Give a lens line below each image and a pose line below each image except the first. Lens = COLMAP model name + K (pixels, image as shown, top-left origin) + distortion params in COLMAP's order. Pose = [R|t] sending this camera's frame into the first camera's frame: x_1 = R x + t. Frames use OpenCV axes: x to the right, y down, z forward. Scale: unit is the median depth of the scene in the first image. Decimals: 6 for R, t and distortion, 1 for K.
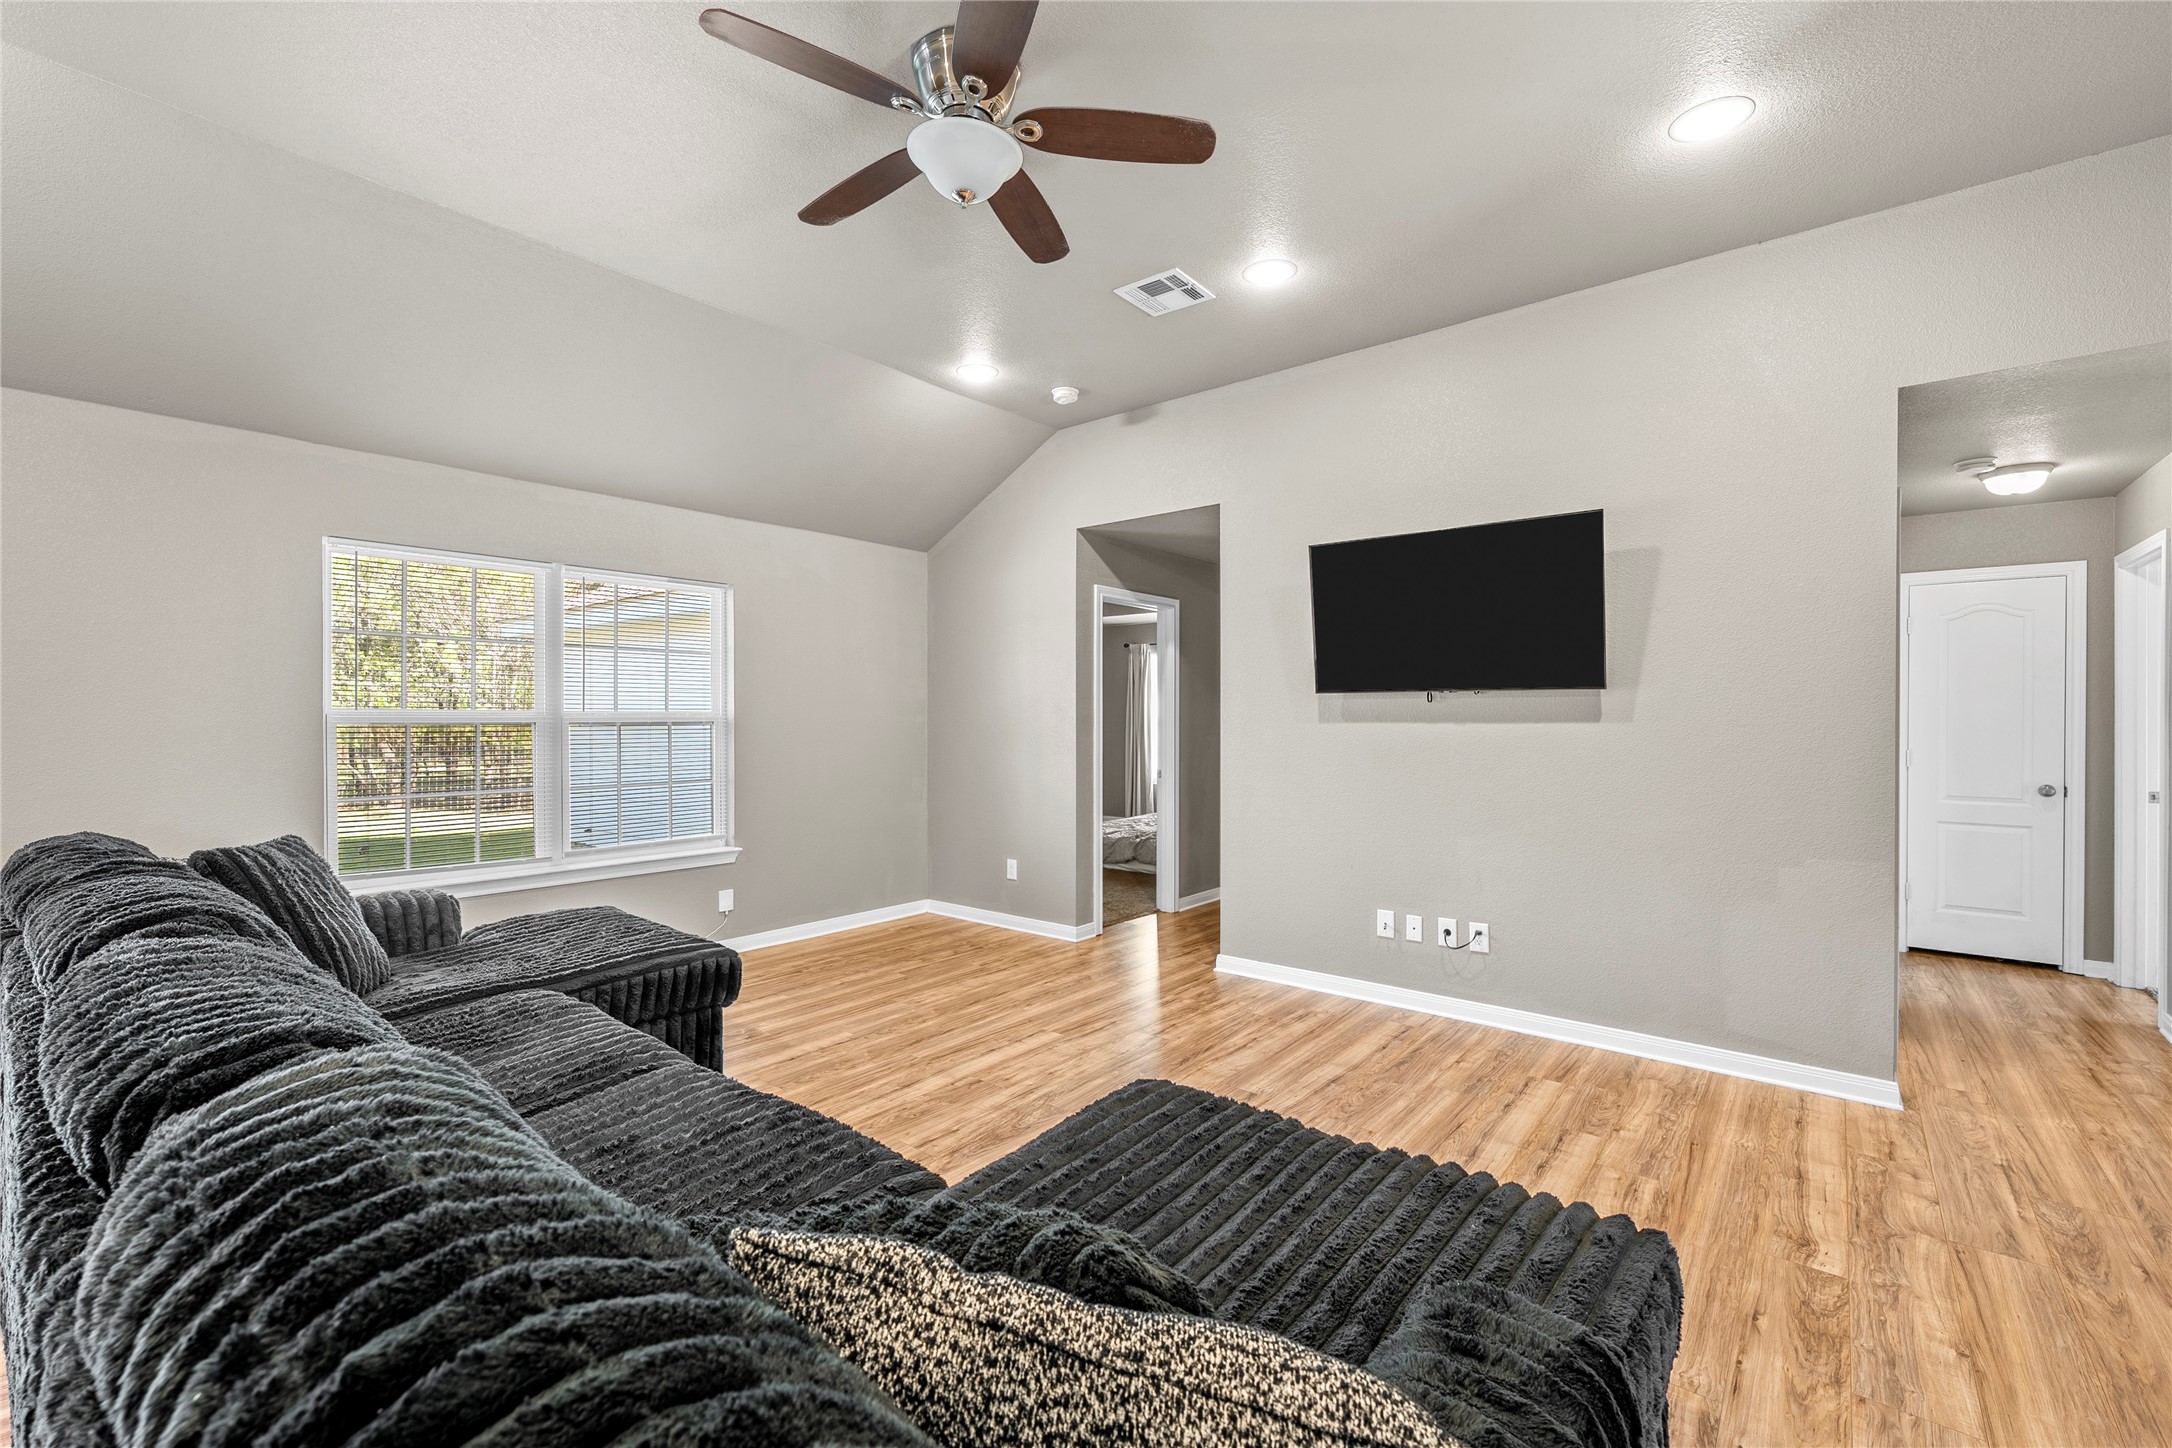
lens RADIAL K [[912.4, 0, 1086.0], [0, 912.4, 724.0], [0, 0, 1]] dist [0.002115, 0.000180]
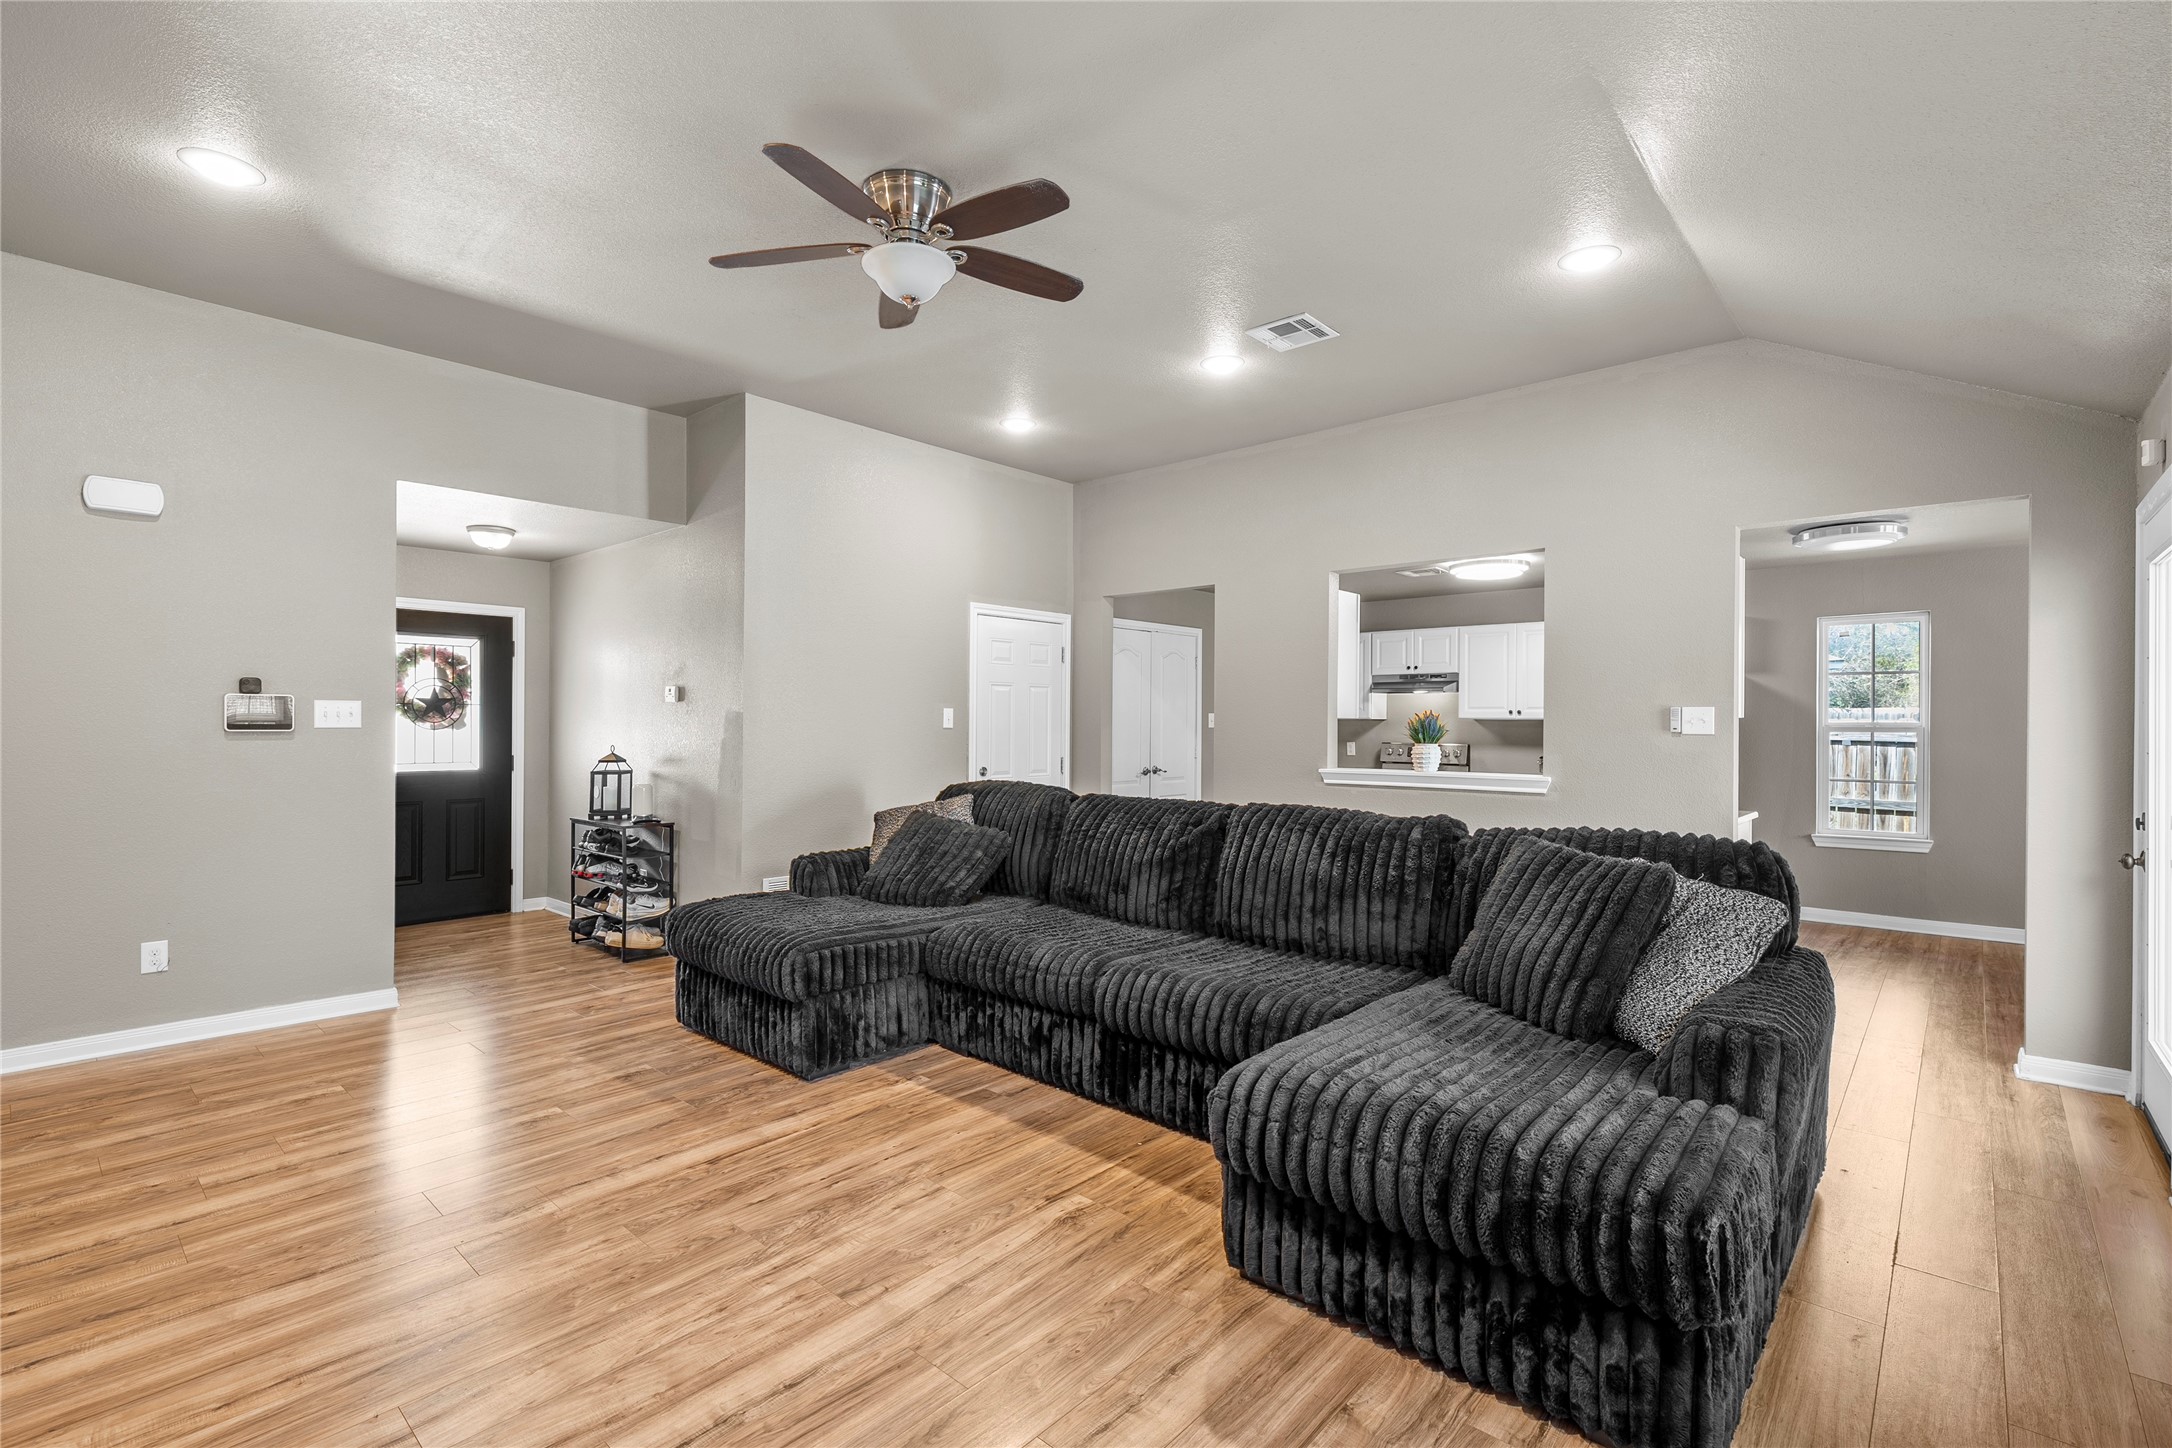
lens RADIAL K [[979.3, 0, 1090.1], [0, 979.3, 722.8], [0, 0, 1]] dist [-0.000620, 0.000397]
pose [[-0.999163, -0.005518, 0.040526, -0.251937], [-0.005069, 0.999925, 0.011184, -0.012333], [-0.040584, 0.010969, -0.999116, 1.339956]]
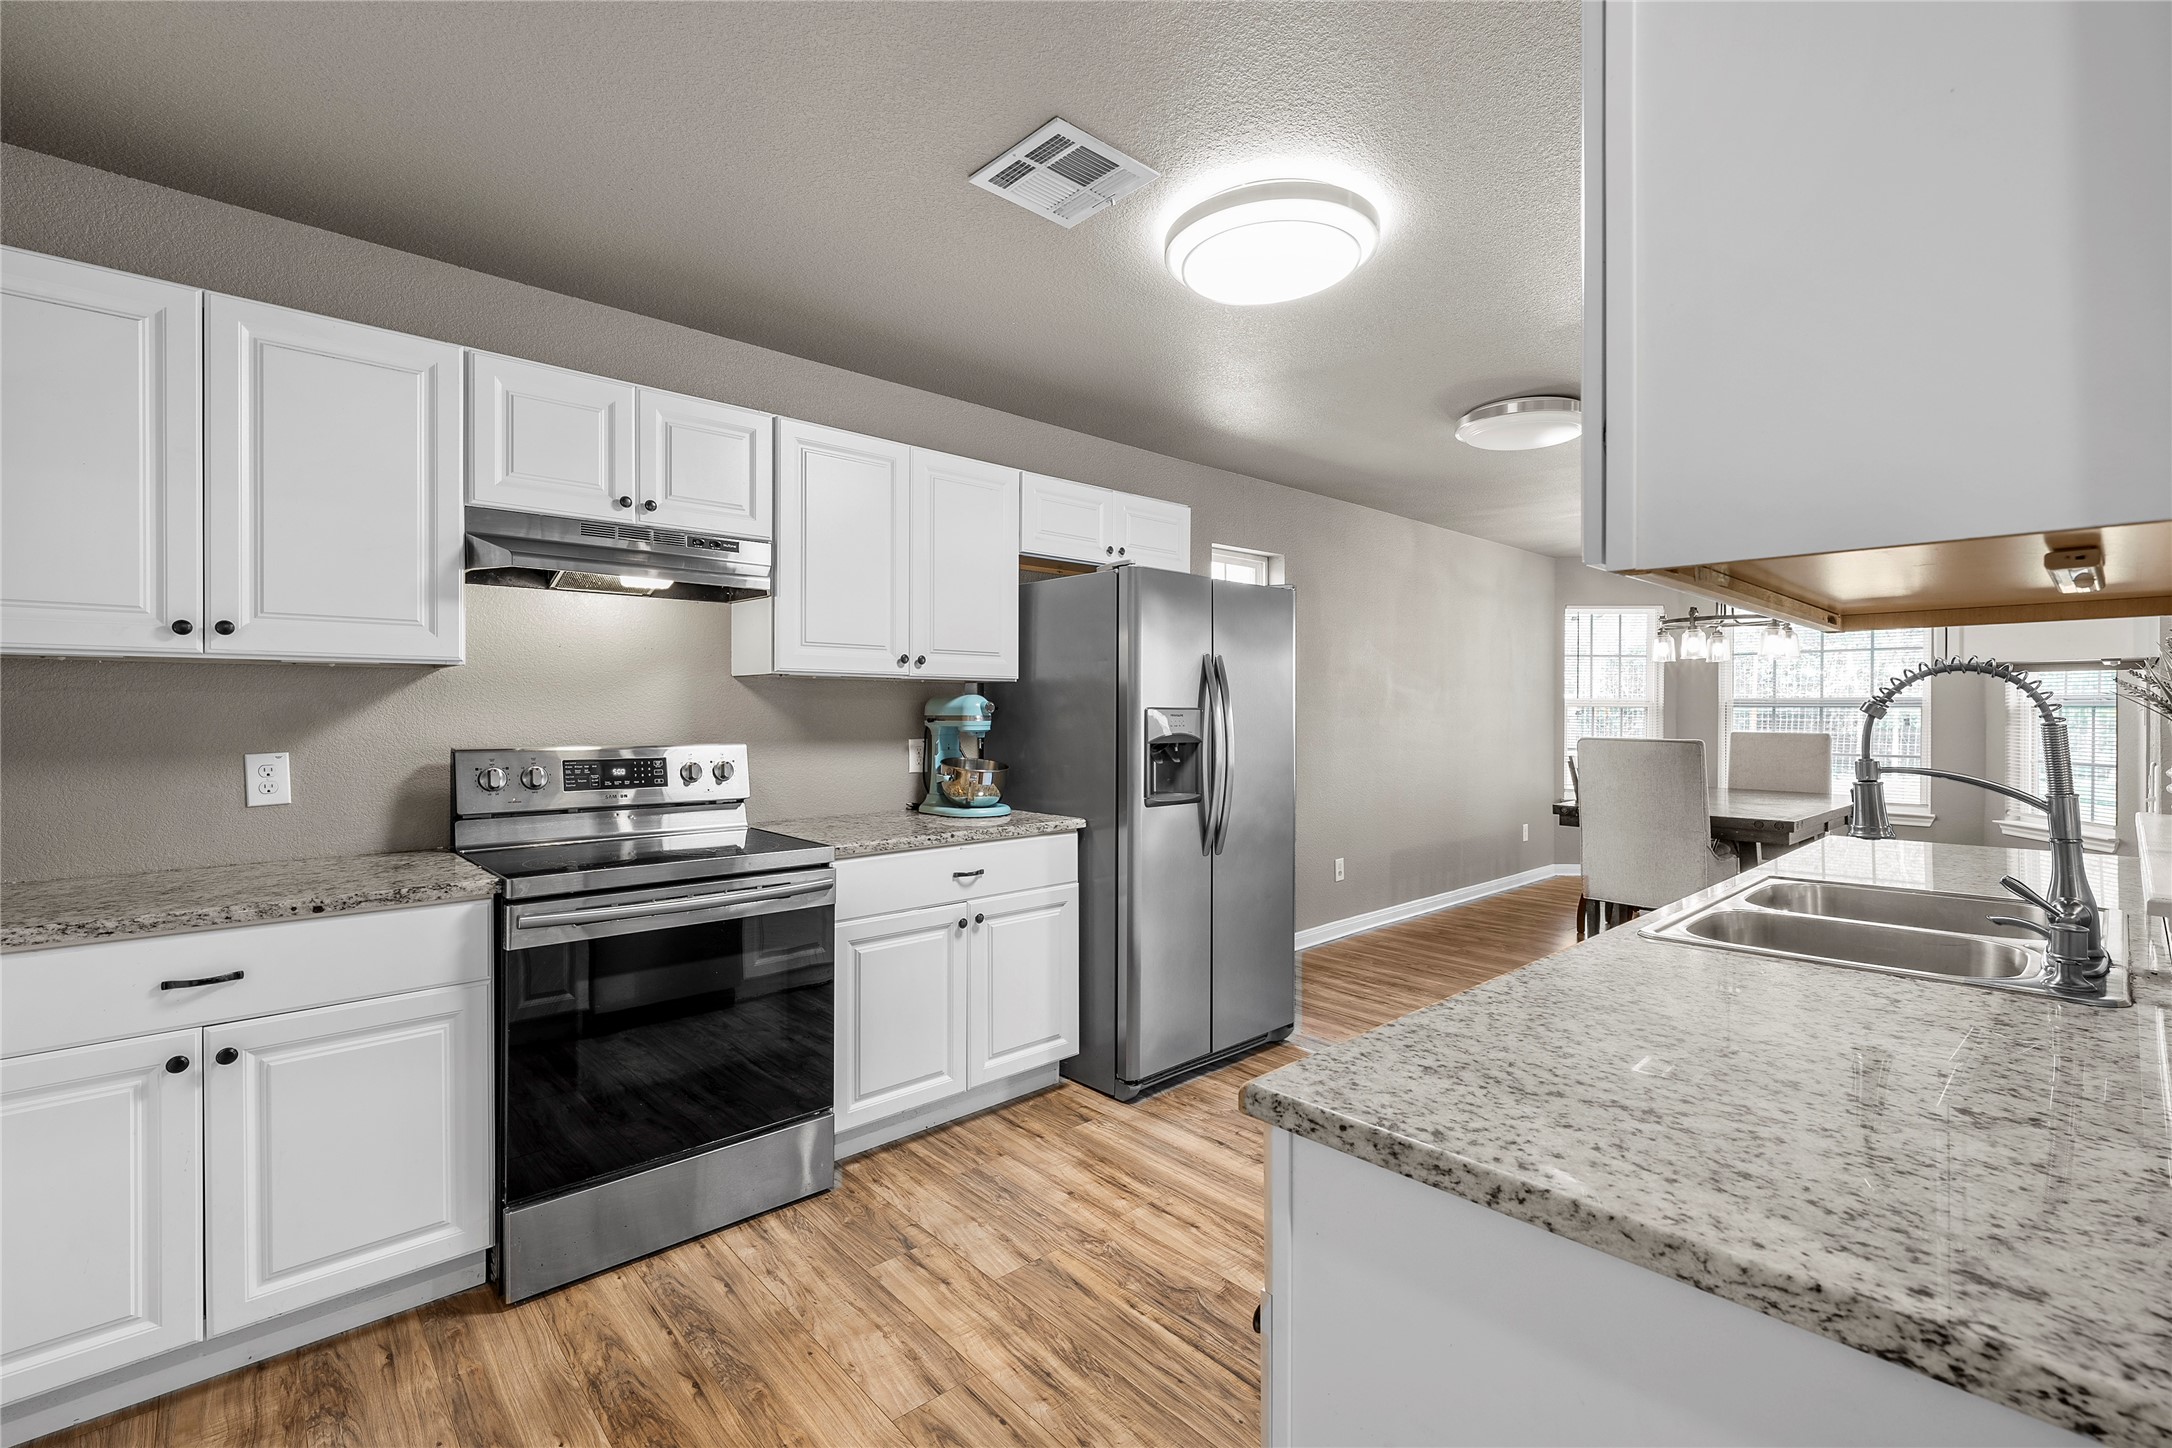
lens RADIAL K [[951.5, 0, 1088.4], [0, 951.5, 715.7], [0, 0, 1]] dist [-0.001627, -0.000231]
pose [[-0.137817, 0.005146, -0.990444, -0.266142], [-0.009662, 0.999932, 0.006540, 0.020972], [0.990411, 0.010471, -0.137758, -0.298149]]
